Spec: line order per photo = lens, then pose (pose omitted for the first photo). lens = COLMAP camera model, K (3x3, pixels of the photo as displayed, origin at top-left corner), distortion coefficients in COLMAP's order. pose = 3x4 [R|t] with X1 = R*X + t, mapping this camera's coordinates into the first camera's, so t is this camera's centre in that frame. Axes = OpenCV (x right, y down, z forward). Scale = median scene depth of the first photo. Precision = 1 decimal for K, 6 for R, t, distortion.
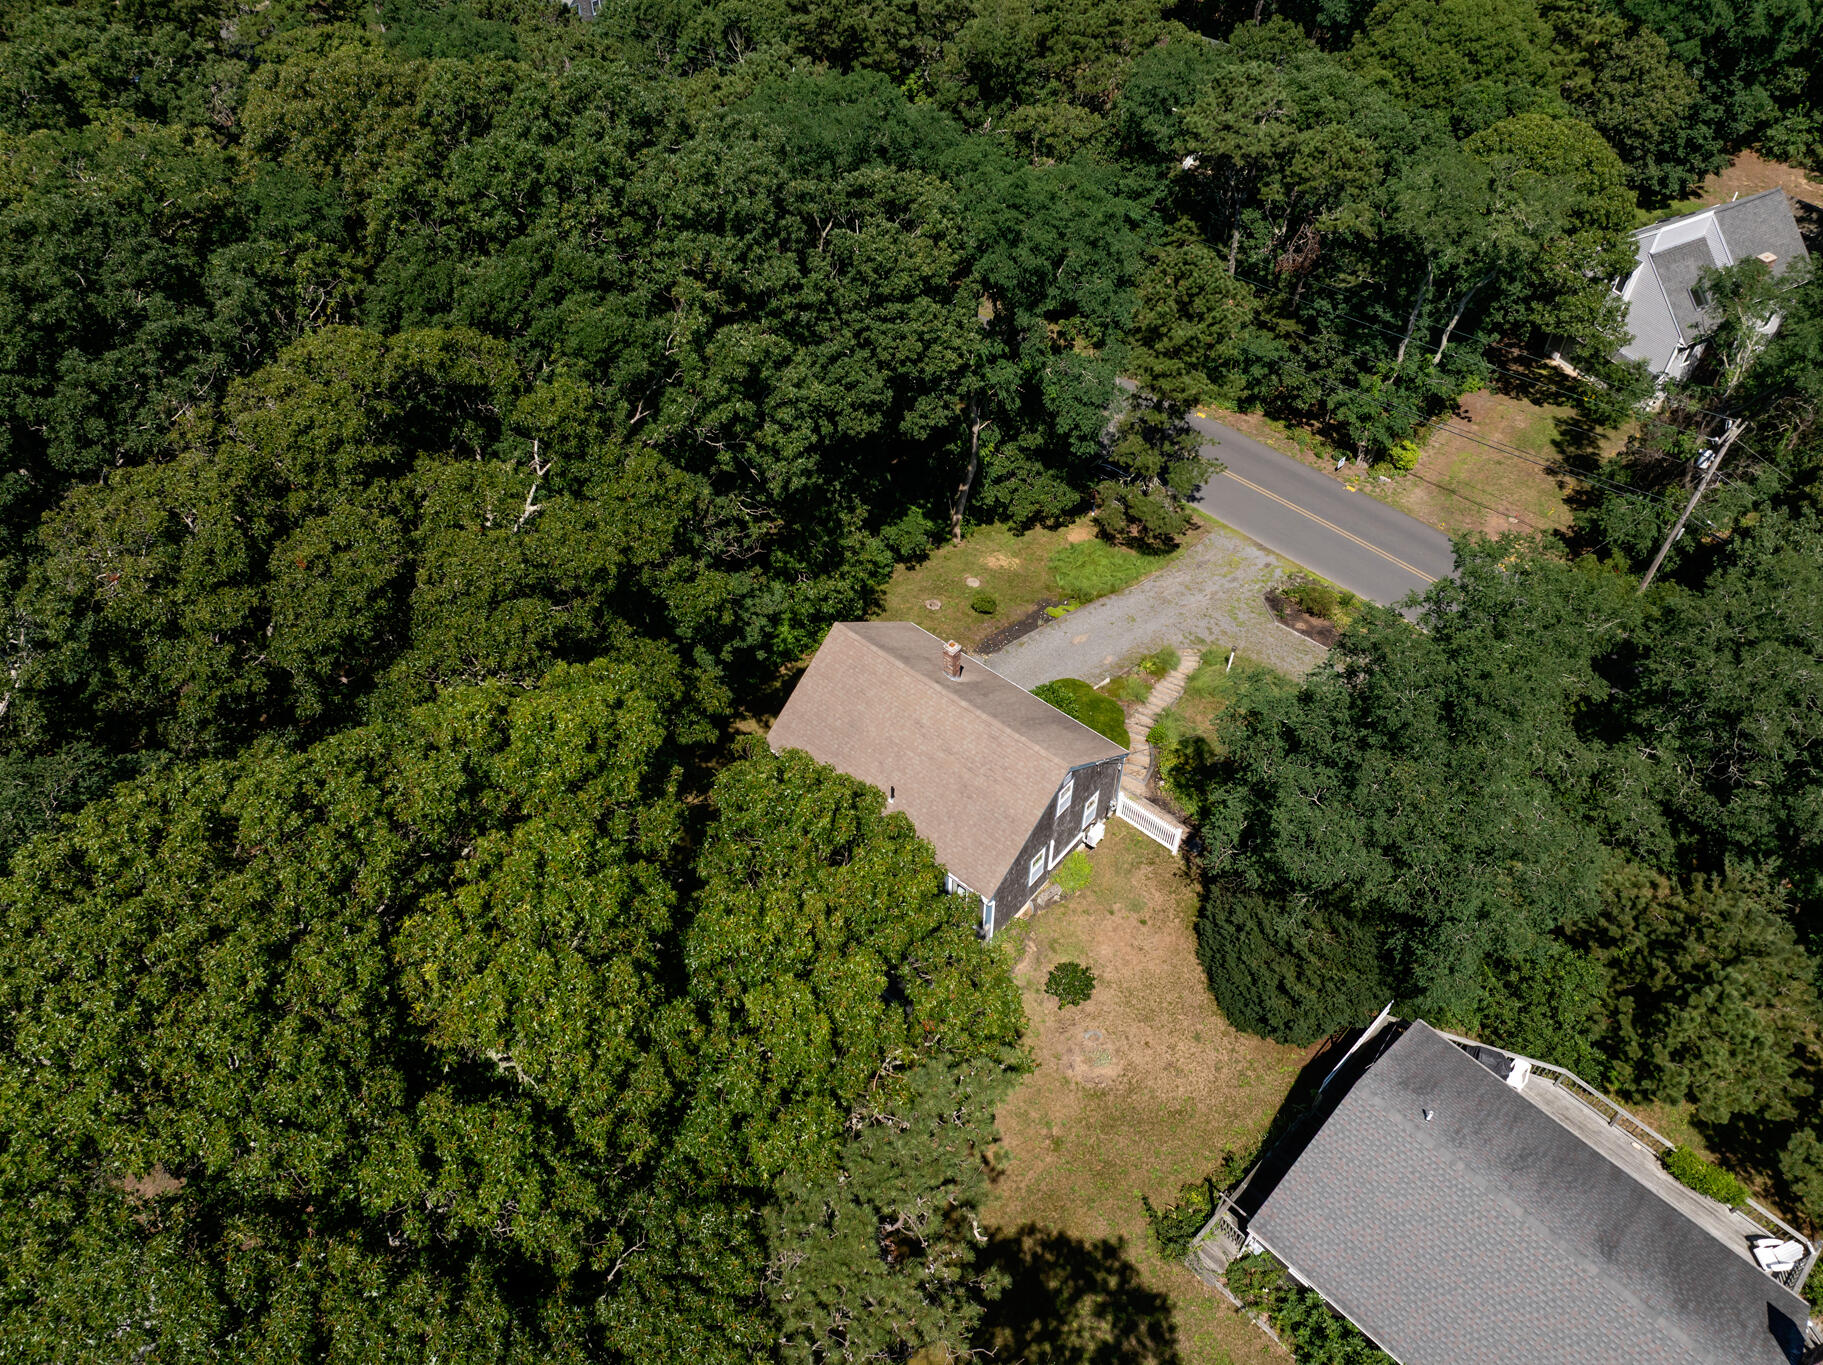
lens RADIAL K [[1282.5, 0, 918.5], [0, 1282.5, 685.4], [0, 0, 1]] dist [-0.036852, -0.002558]
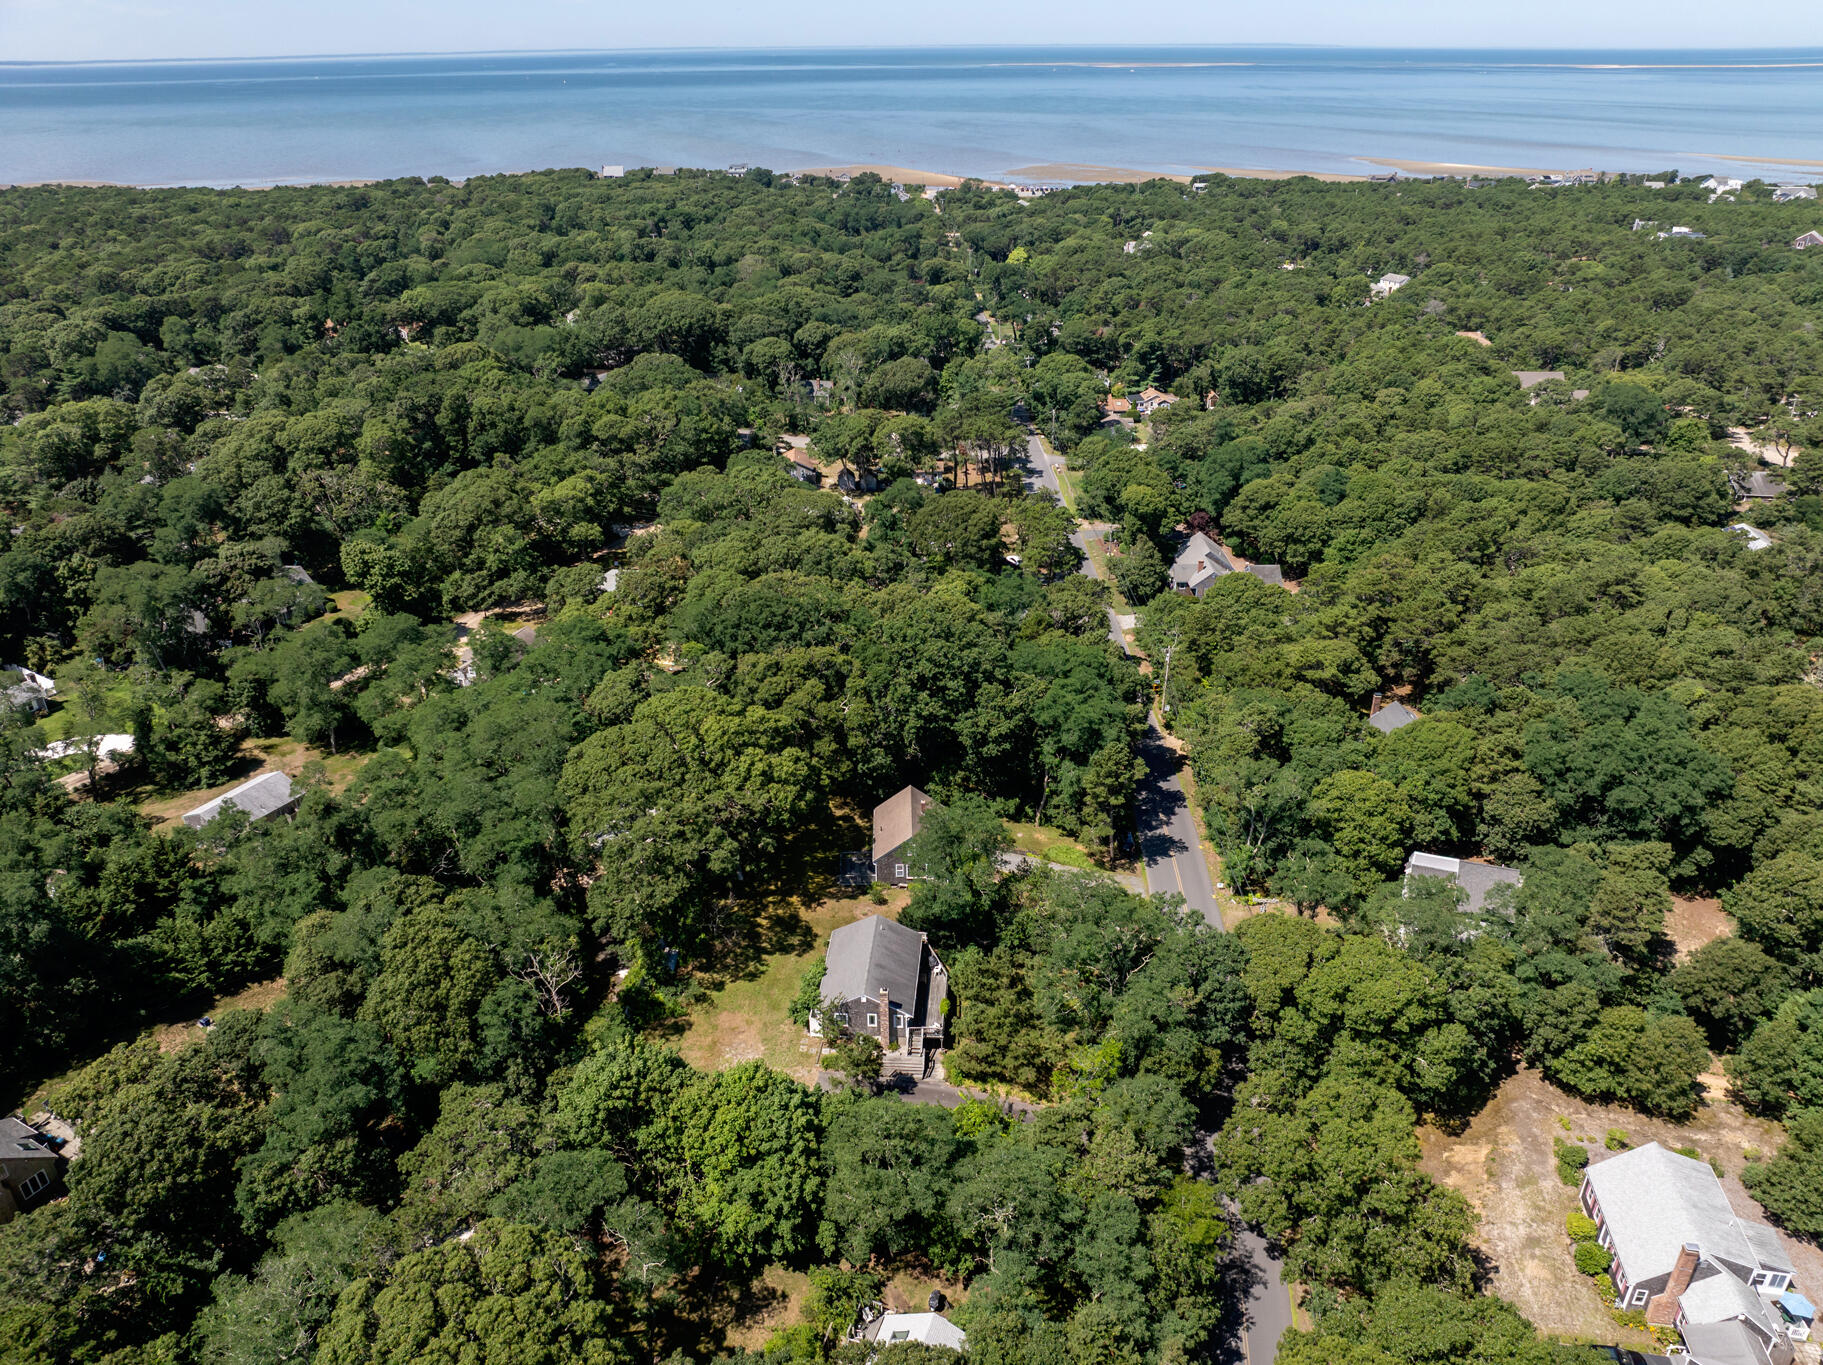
lens RADIAL K [[1282.5, 0, 918.5], [0, 1282.5, 685.4], [0, 0, 1]] dist [-0.036852, -0.002558]
pose [[0.659135, 0.339673, -0.670942, 1.833007], [-0.549255, 0.826850, -0.120985, 0.109154], [0.513673, 0.448264, 0.731573, -1.290261]]
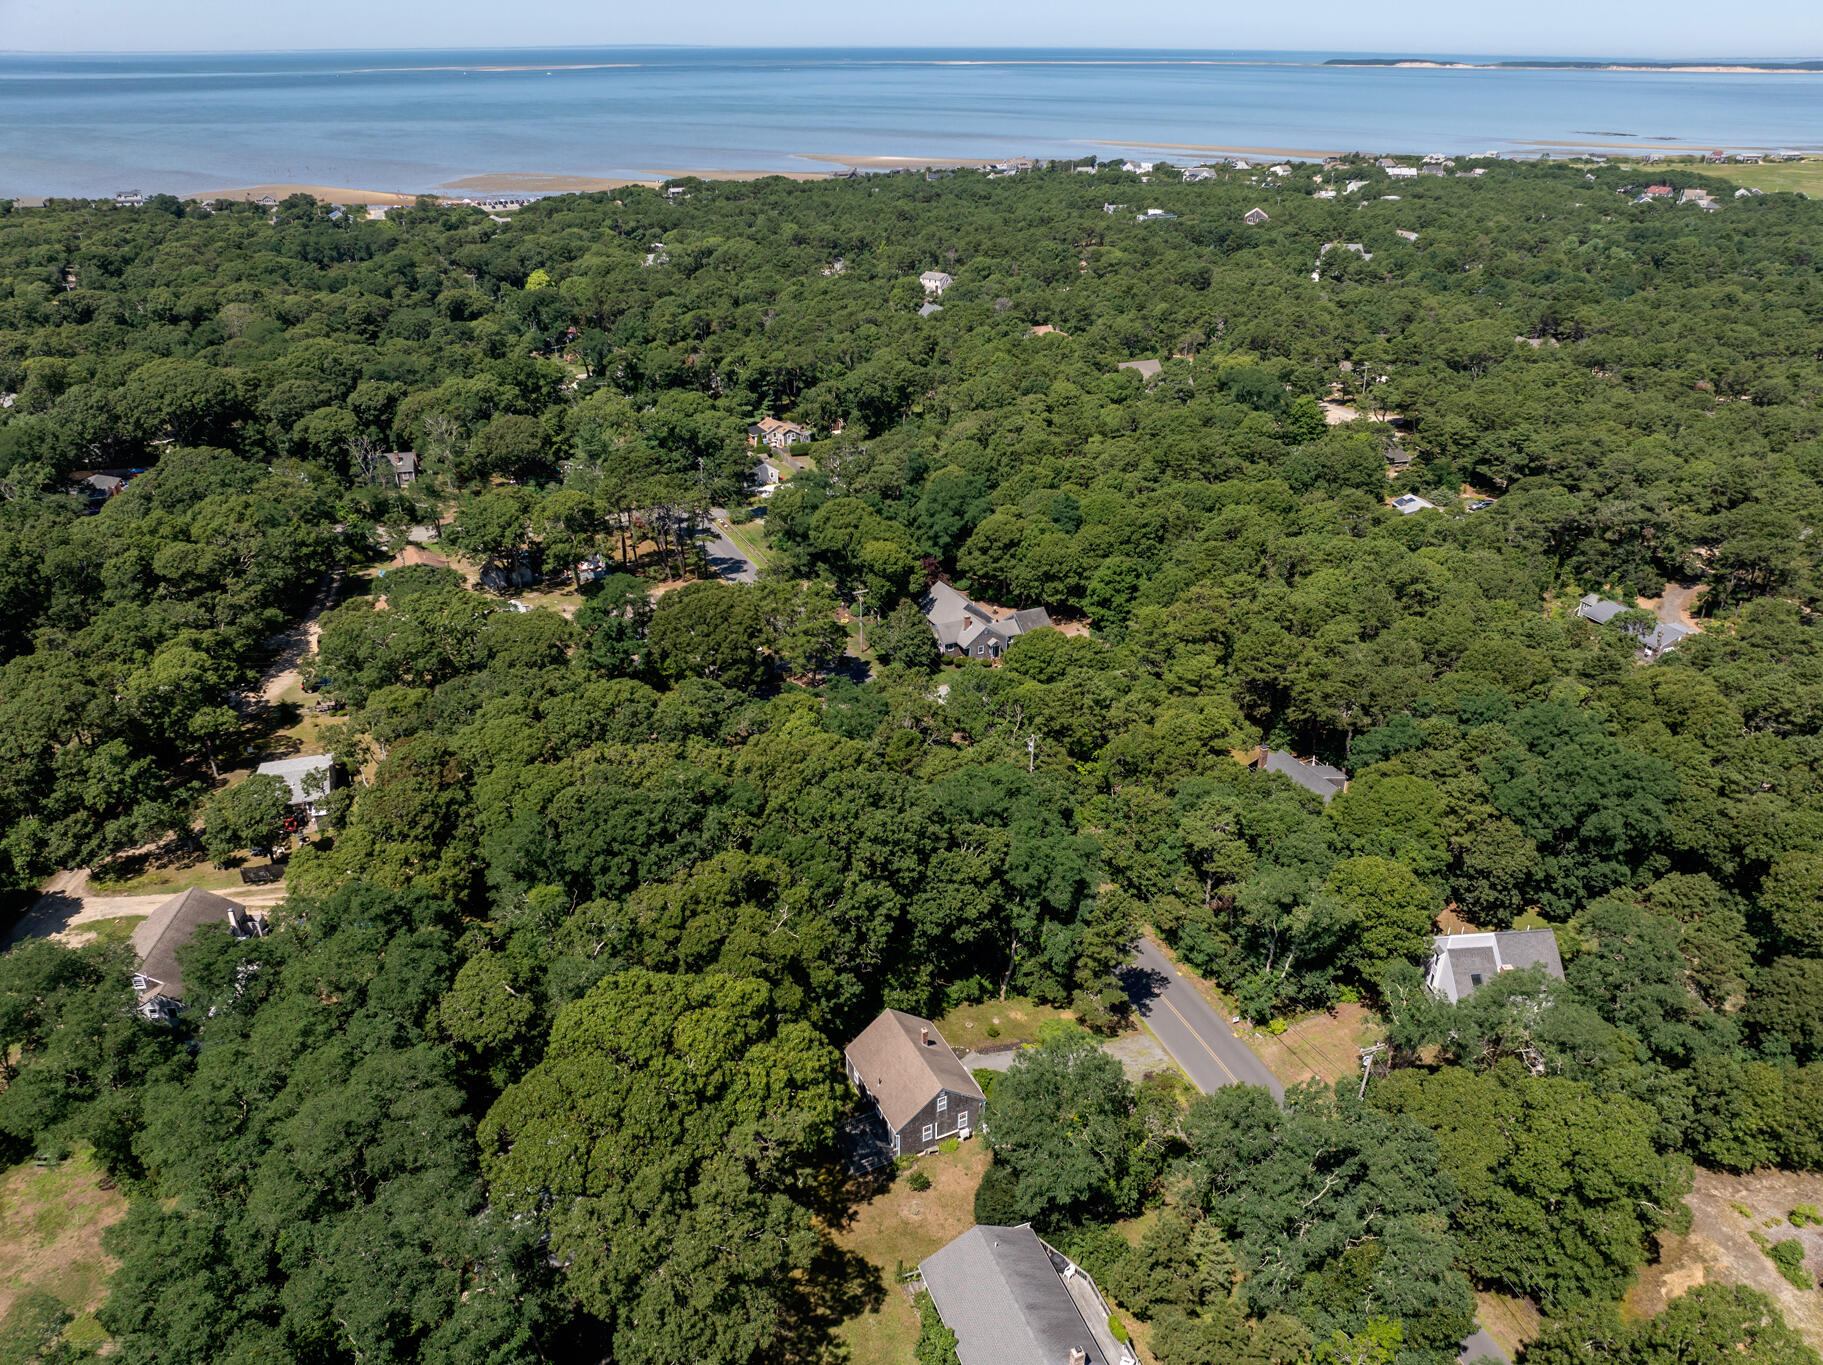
lens RADIAL K [[1282.5, 0, 918.5], [0, 1282.5, 685.4], [0, 0, 1]] dist [-0.036852, -0.002558]
pose [[0.914668, 0.188996, -0.357300, 0.675230], [-0.301489, 0.907778, -0.291621, 0.076932], [0.269234, 0.374458, 0.887296, -1.225878]]
